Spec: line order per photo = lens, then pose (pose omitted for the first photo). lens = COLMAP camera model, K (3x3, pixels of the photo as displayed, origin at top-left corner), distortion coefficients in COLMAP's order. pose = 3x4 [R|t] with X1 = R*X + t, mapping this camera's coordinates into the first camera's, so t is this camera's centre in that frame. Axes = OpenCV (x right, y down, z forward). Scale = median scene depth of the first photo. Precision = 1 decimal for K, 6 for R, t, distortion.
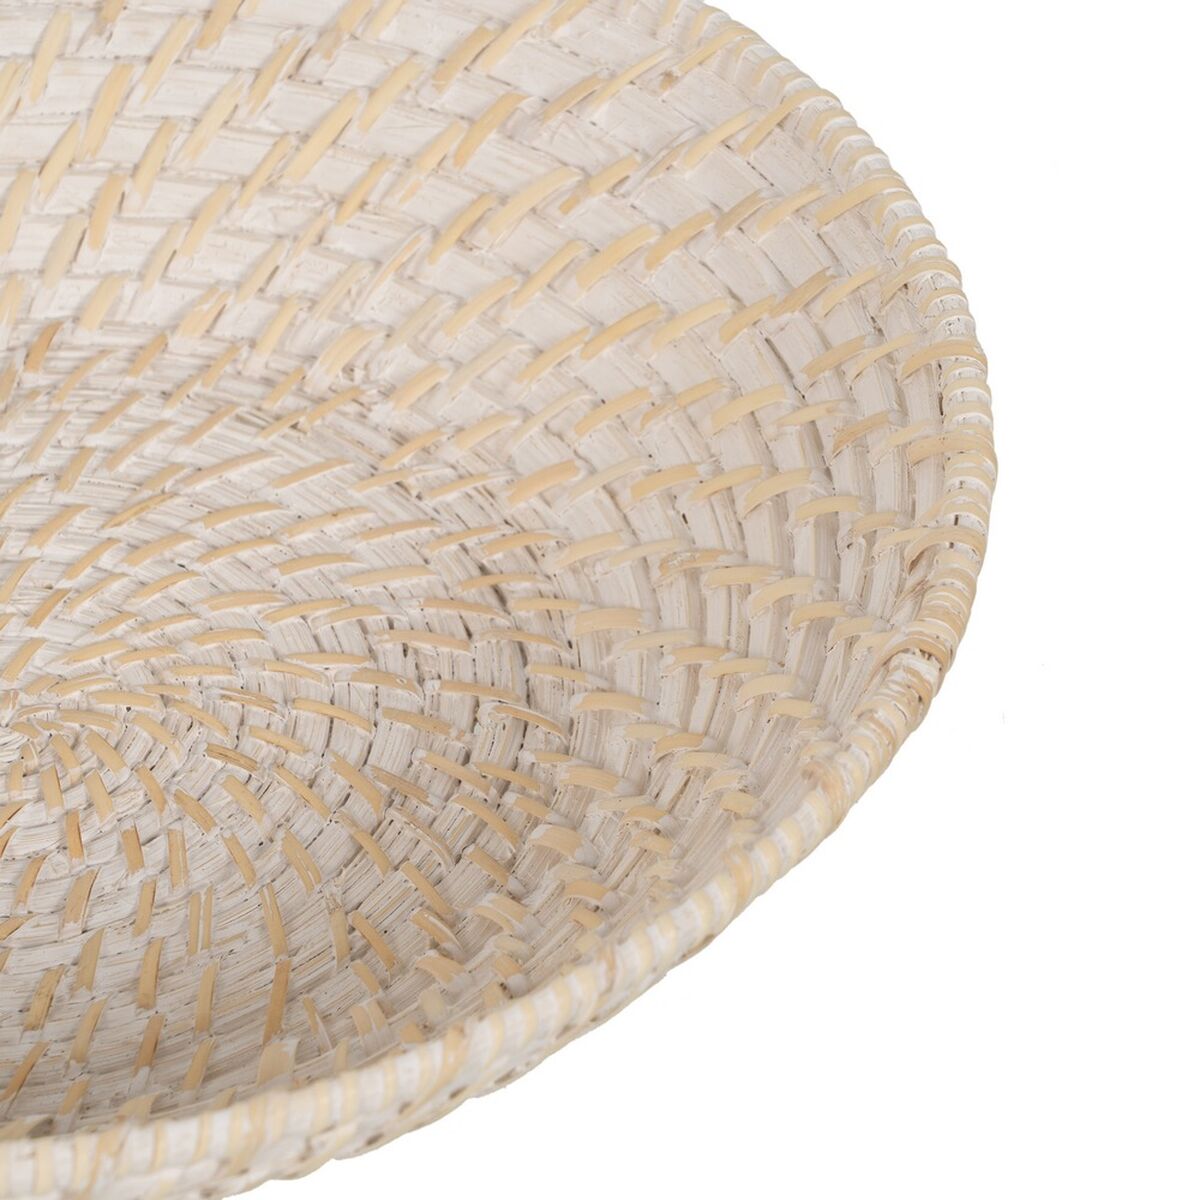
lens RADIAL K [[6159.0, 0, 600.0], [0, 6159.0, 600.0], [0, 0, 1]] dist [0.369818, 6.582820]
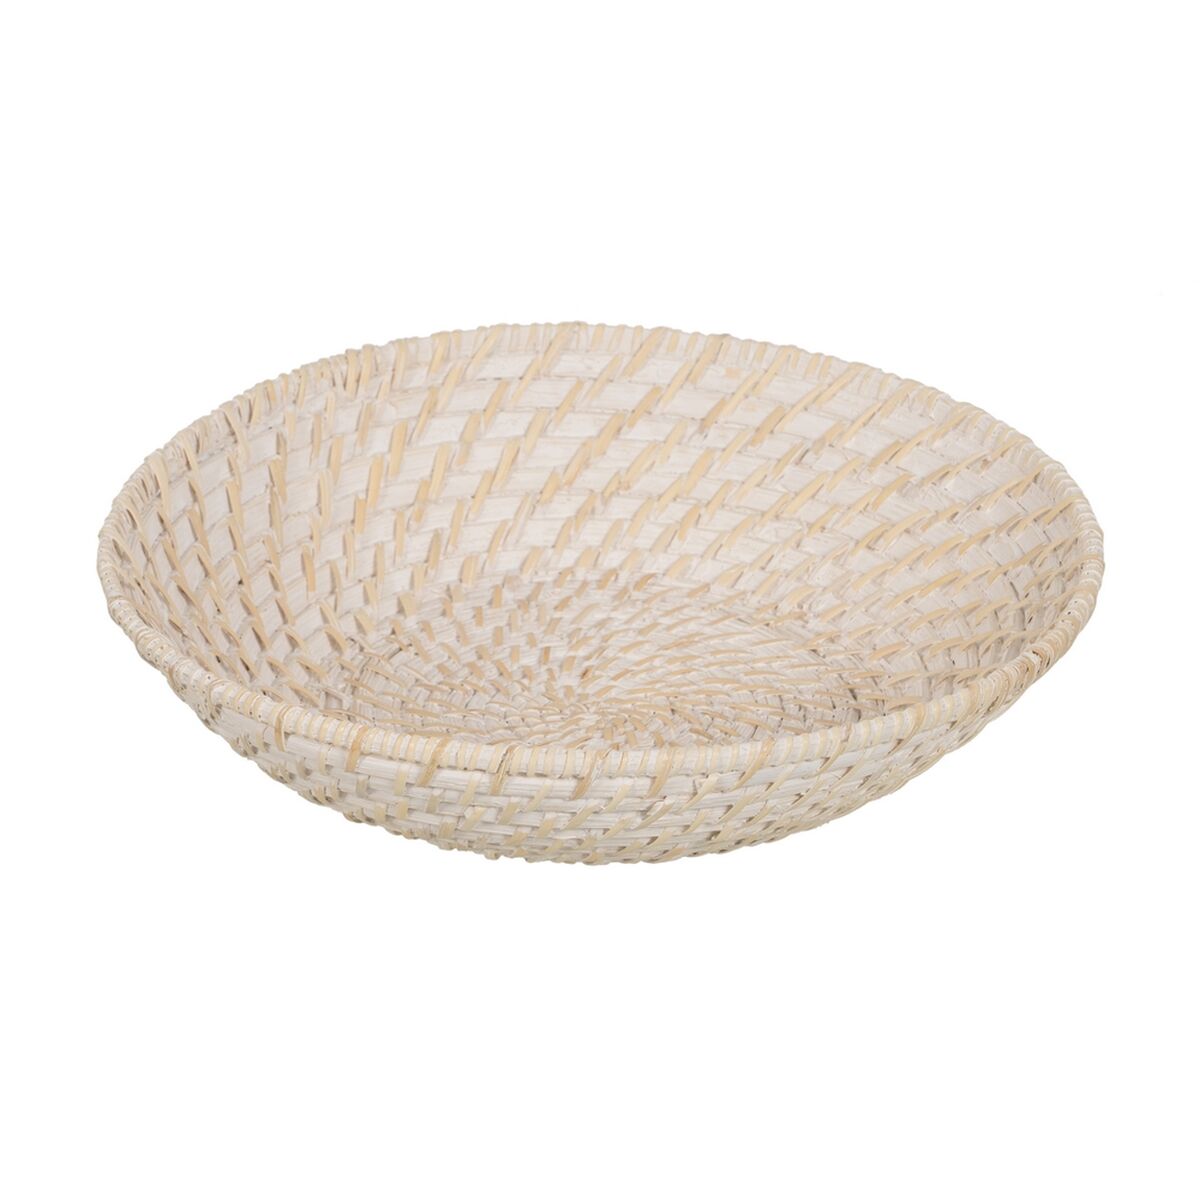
lens RADIAL K [[6159.0, 0, 600.0], [0, 6159.0, 600.0], [0, 0, 1]] dist [0.369818, 6.582820]
pose [[0.982029, 0.127338, -0.139295, 0.161911], [-0.156431, 0.962112, -0.223314, 0.393102], [0.105581, 0.241091, 0.964742, -0.828167]]
